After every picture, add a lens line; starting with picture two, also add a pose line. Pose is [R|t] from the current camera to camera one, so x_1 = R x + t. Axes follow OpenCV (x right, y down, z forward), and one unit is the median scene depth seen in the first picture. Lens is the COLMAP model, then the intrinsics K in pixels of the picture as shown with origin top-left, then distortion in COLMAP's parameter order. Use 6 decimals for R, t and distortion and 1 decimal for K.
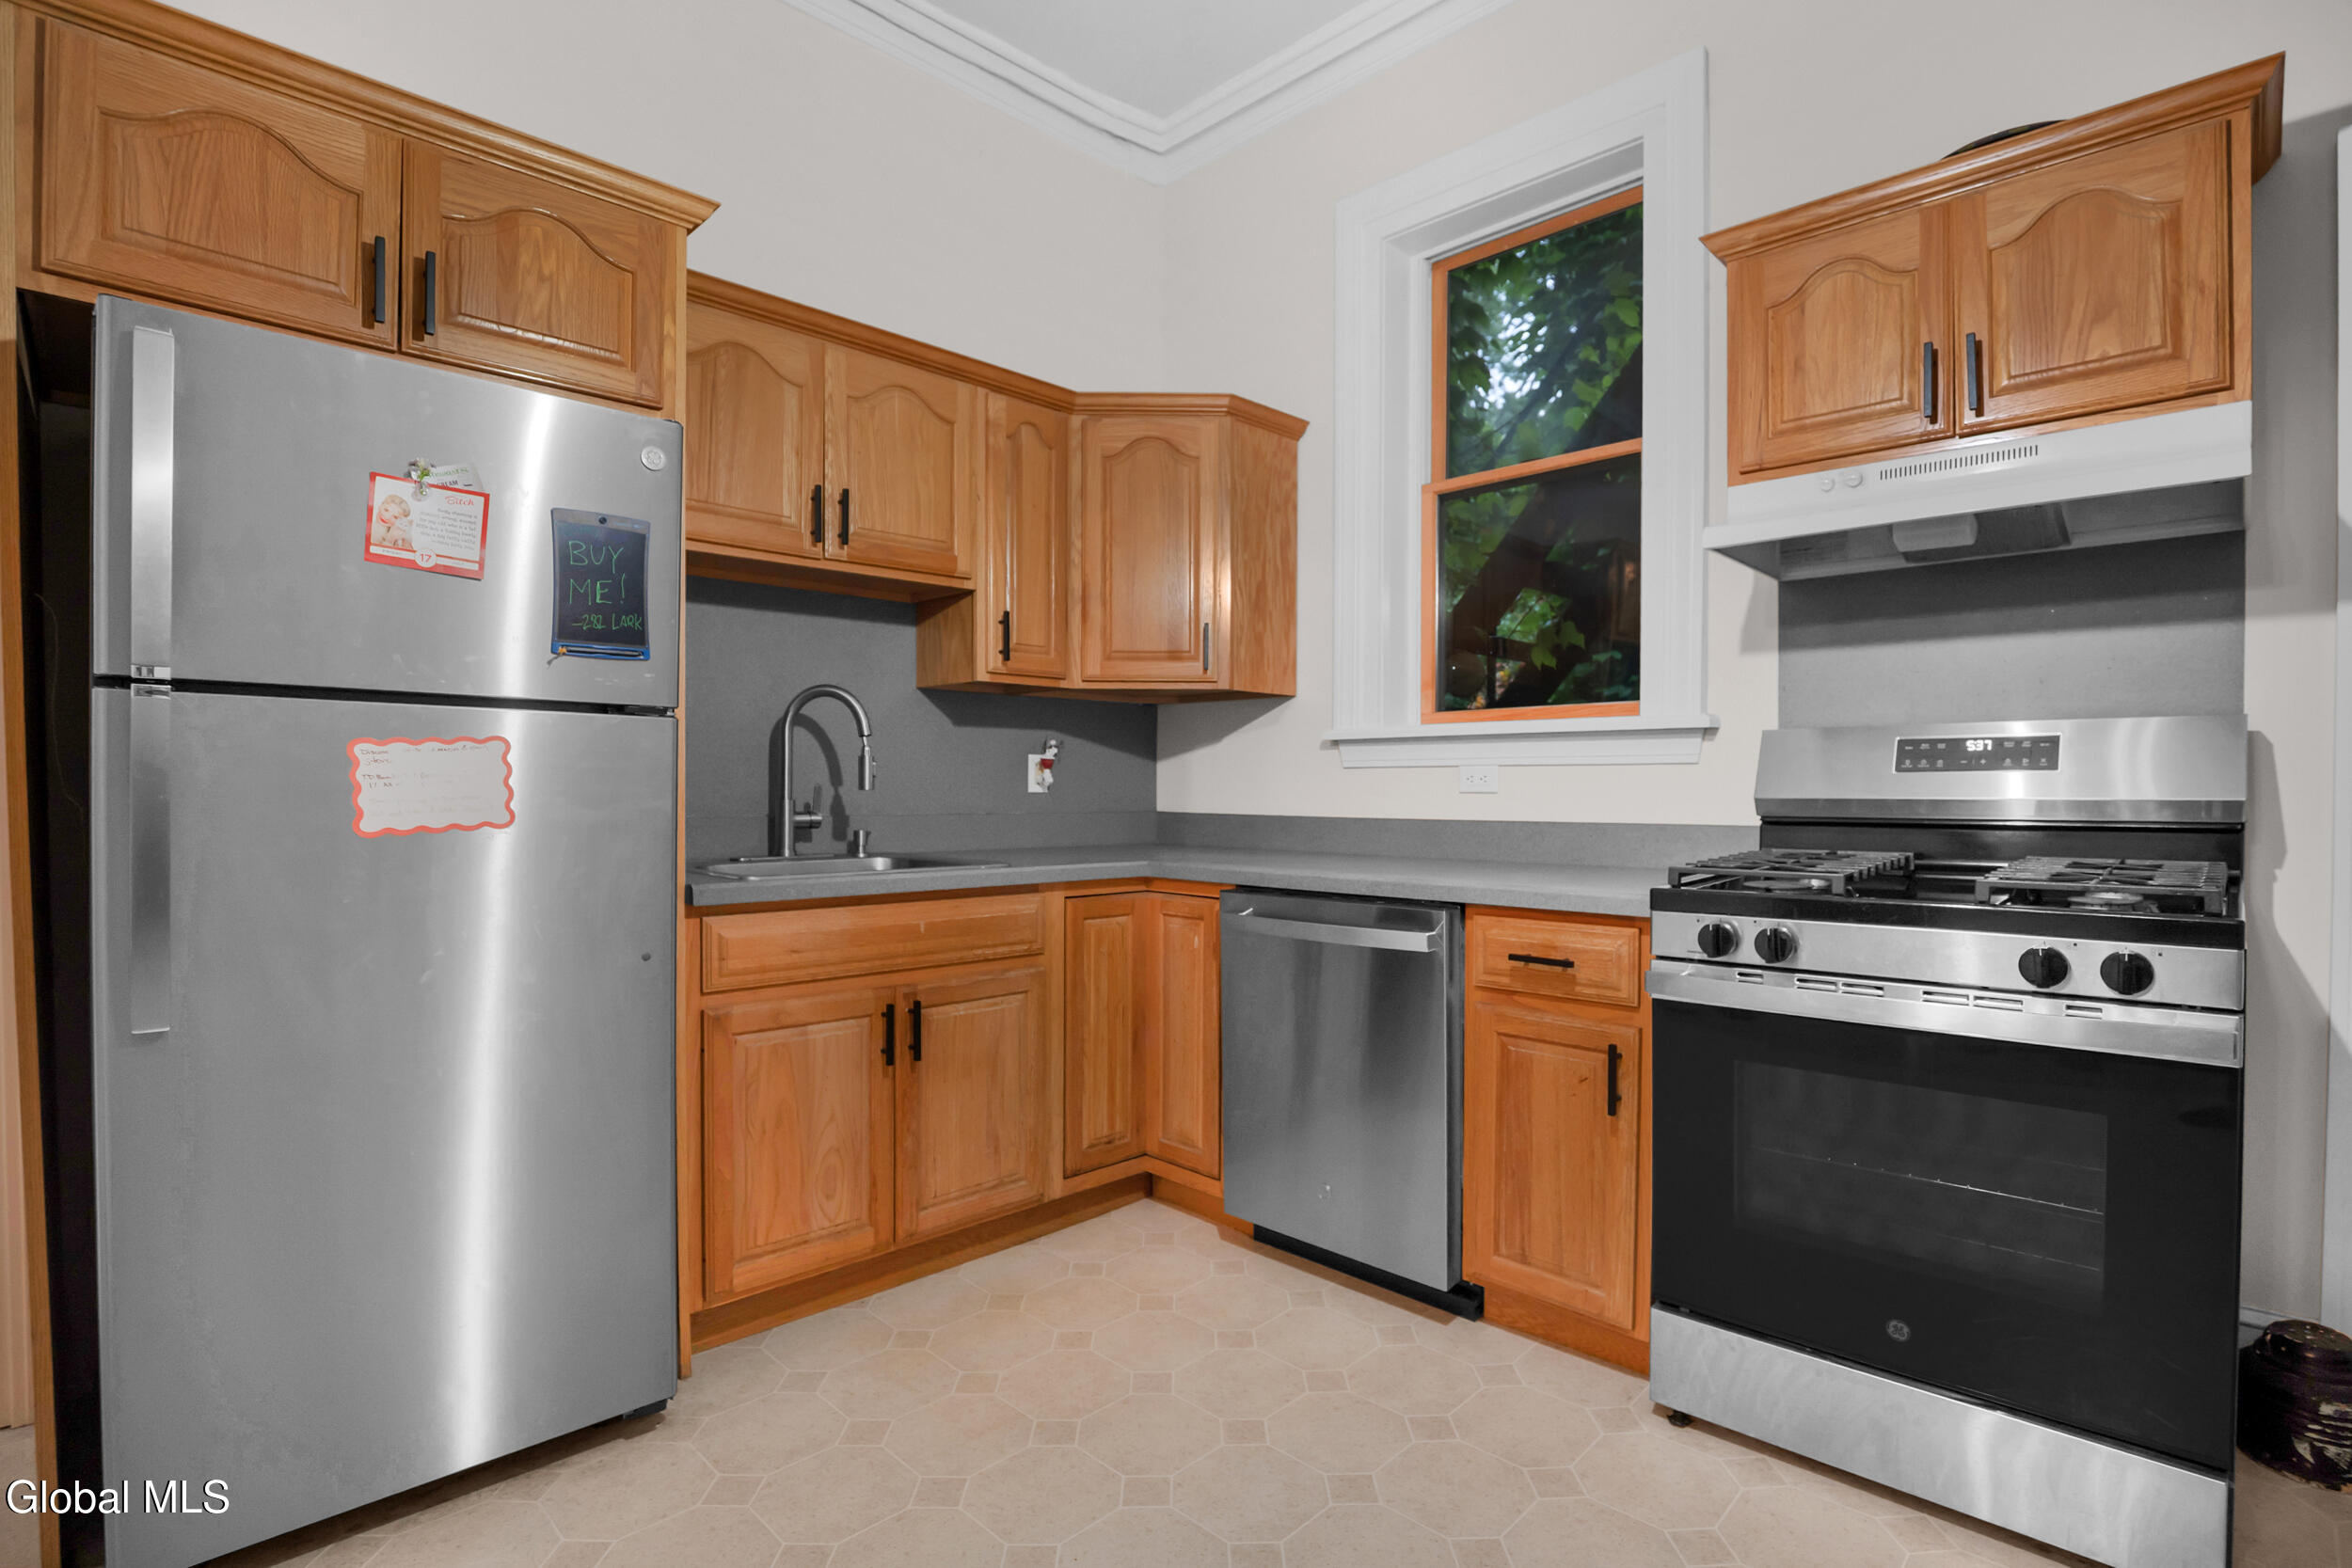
lens RADIAL K [[1107.4, 0, 1191.7], [0, 1107.4, 805.0], [0, 0, 1]] dist [-0.027375, 0.000776]
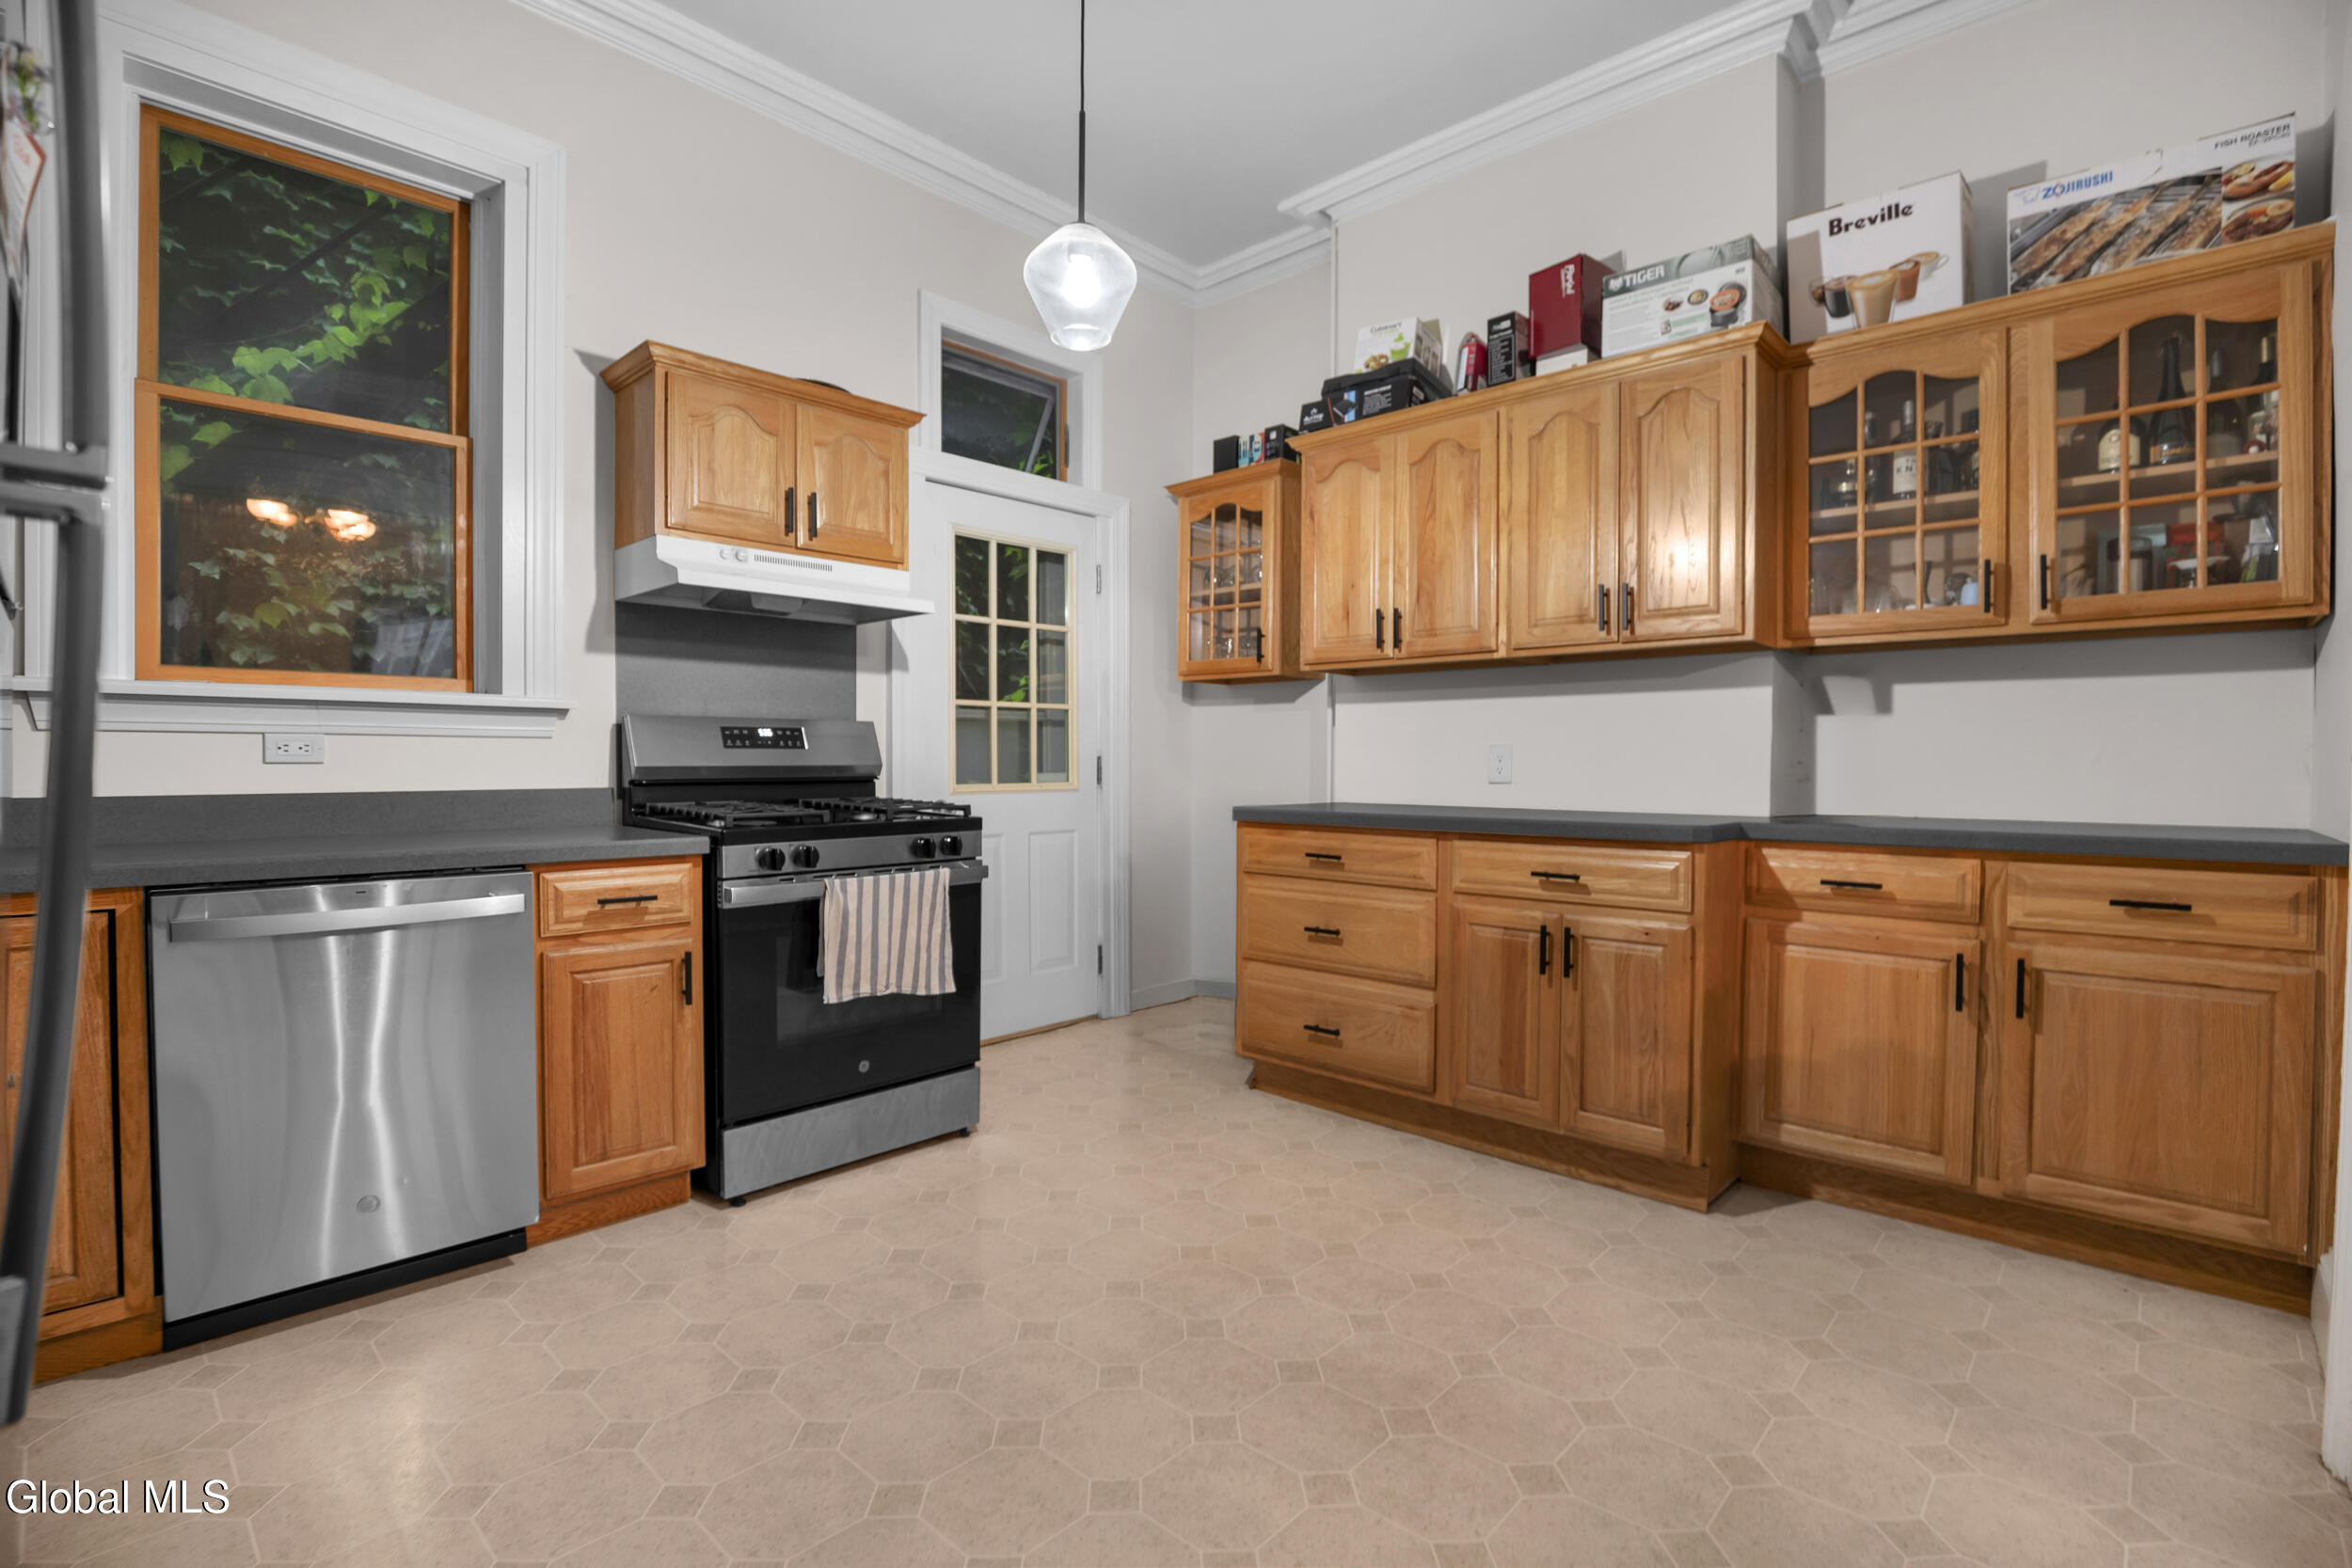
lens RADIAL K [[1120.7, 0, 1176.0], [0, 1120.7, 784.0], [0, 0, 1]] dist [-0.025705, 0.000302]
pose [[-0.016633, -0.021493, 0.999631, -0.747777], [0.013065, 0.999679, 0.021711, -0.005140], [-0.999776, 0.013422, -0.016347, 0.332238]]
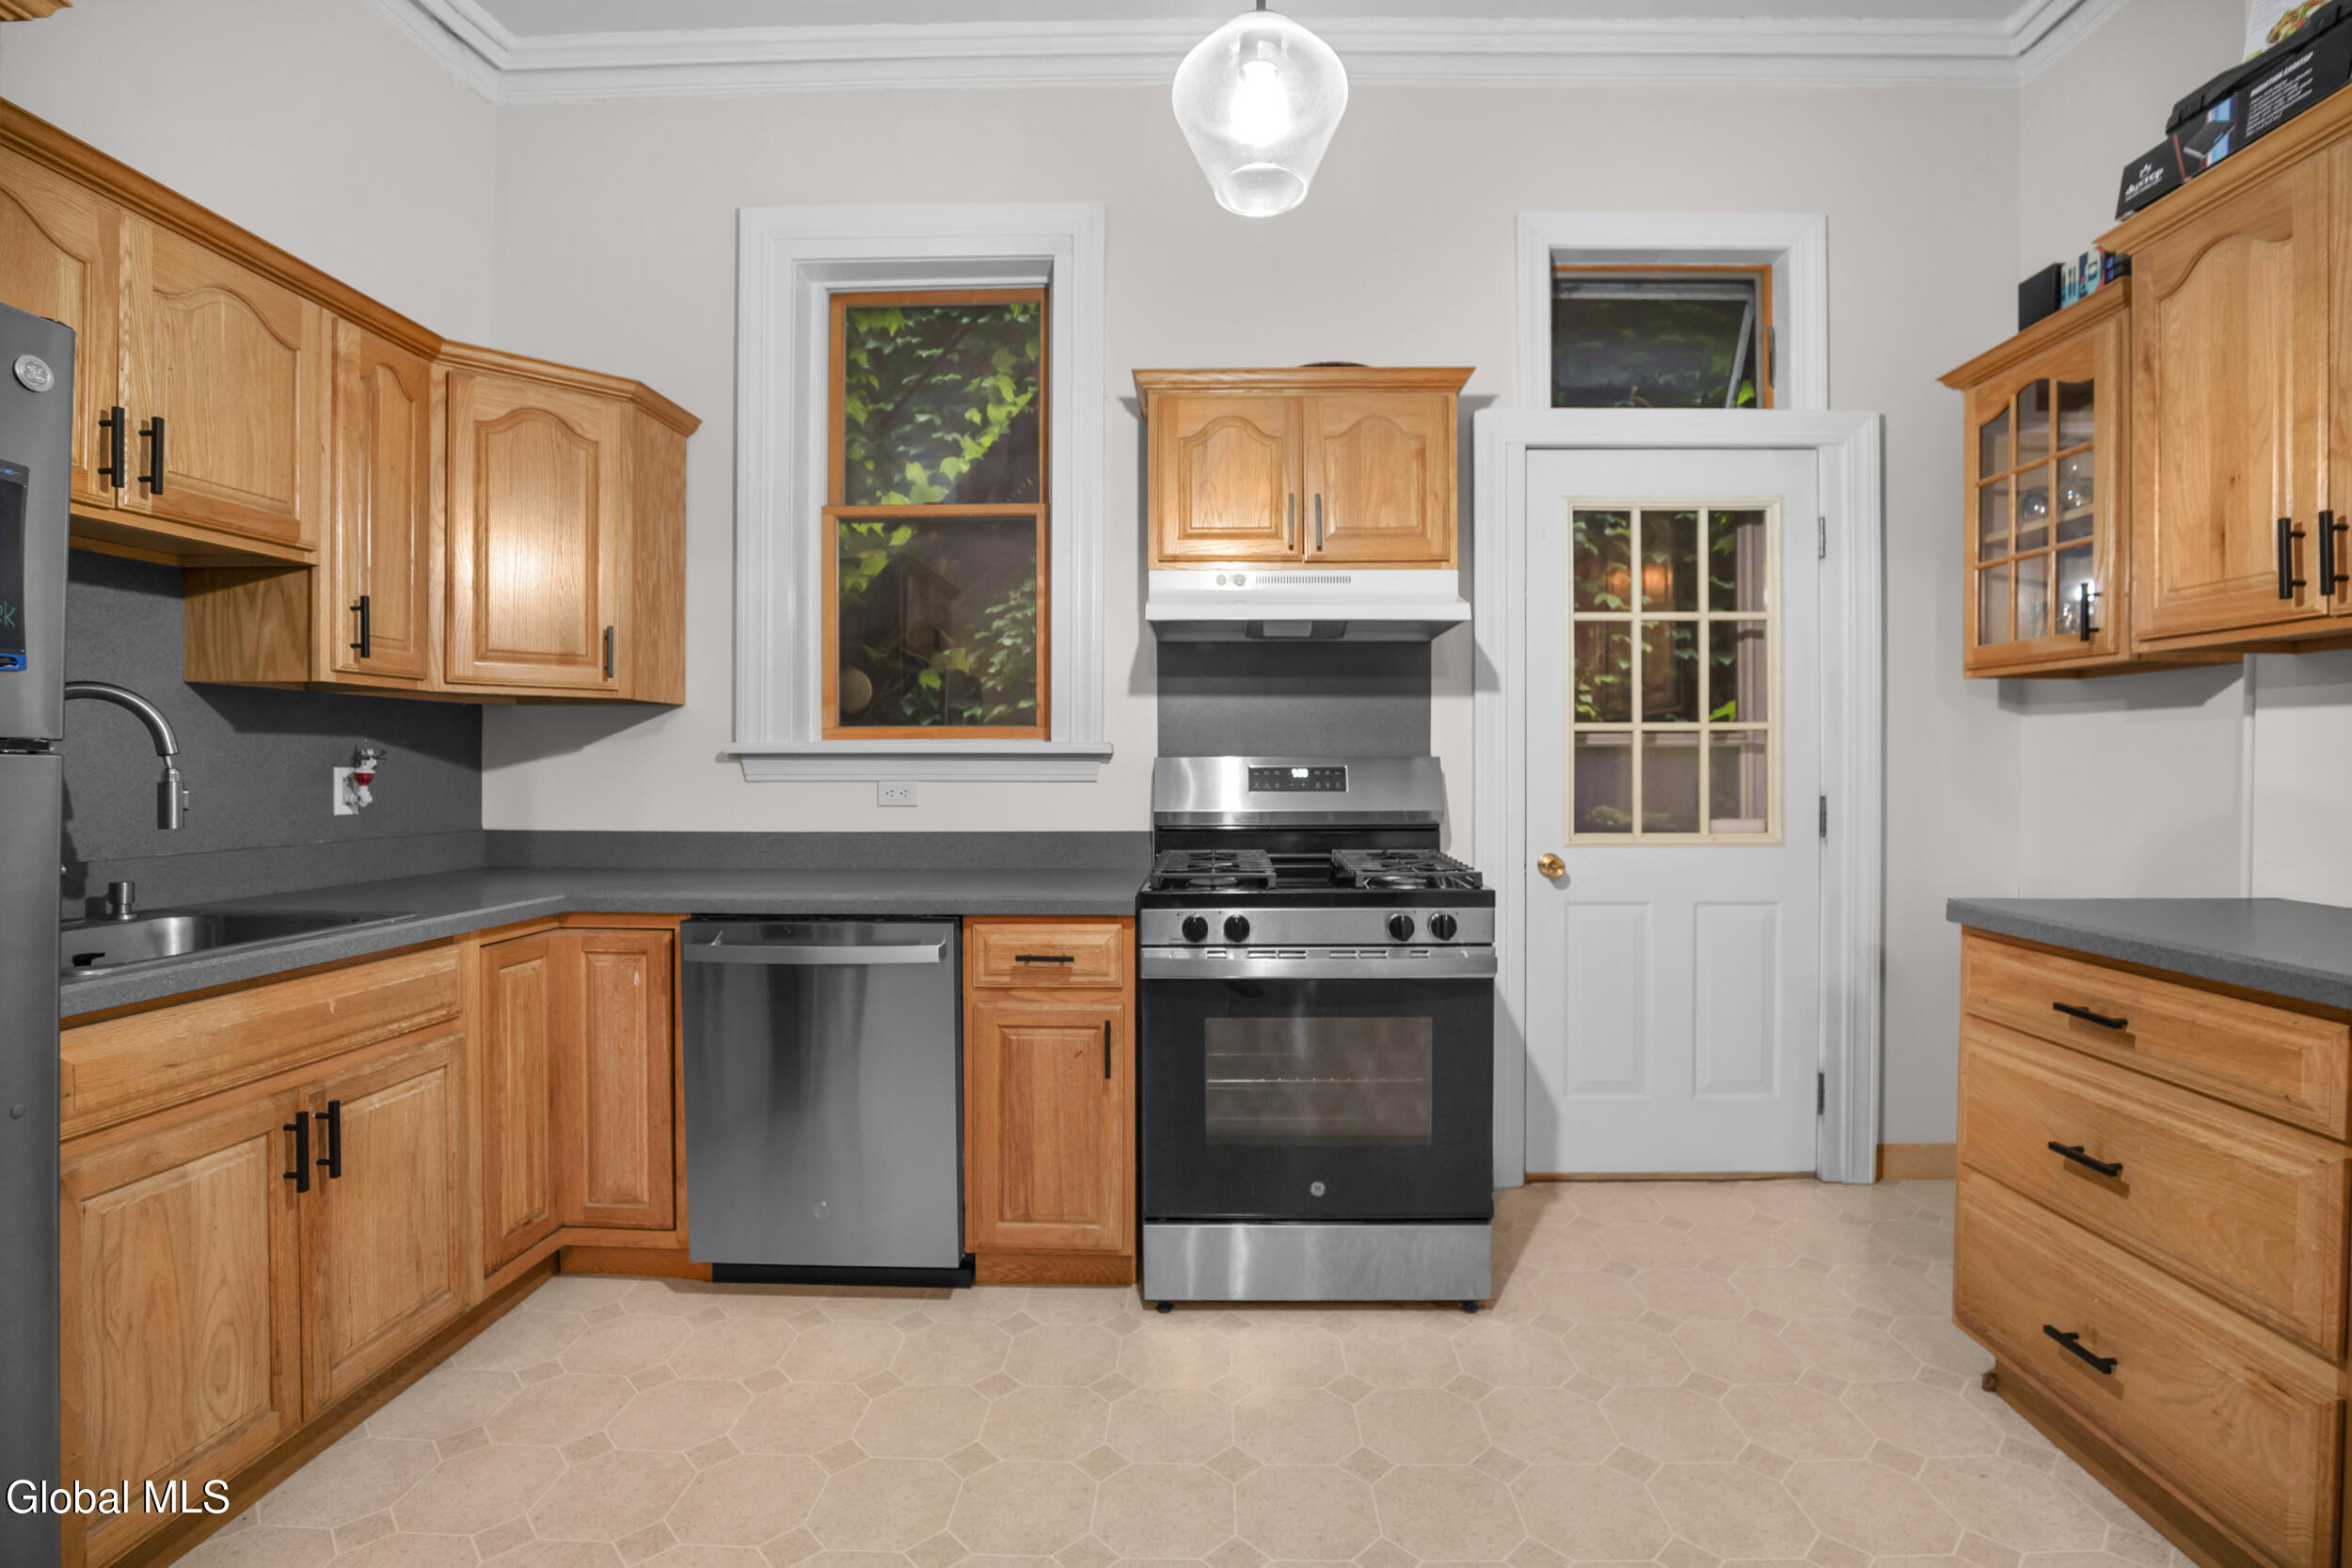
lens RADIAL K [[1100.9, 0, 1171.8], [0, 1100.9, 772.8], [0, 0, 1]] dist [-0.034558, 0.006546]
pose [[0.741775, -0.007838, 0.670603, -0.296198], [0.013492, 0.999904, -0.003237, -0.041685], [-0.670513, 0.011449, 0.741810, 0.031301]]
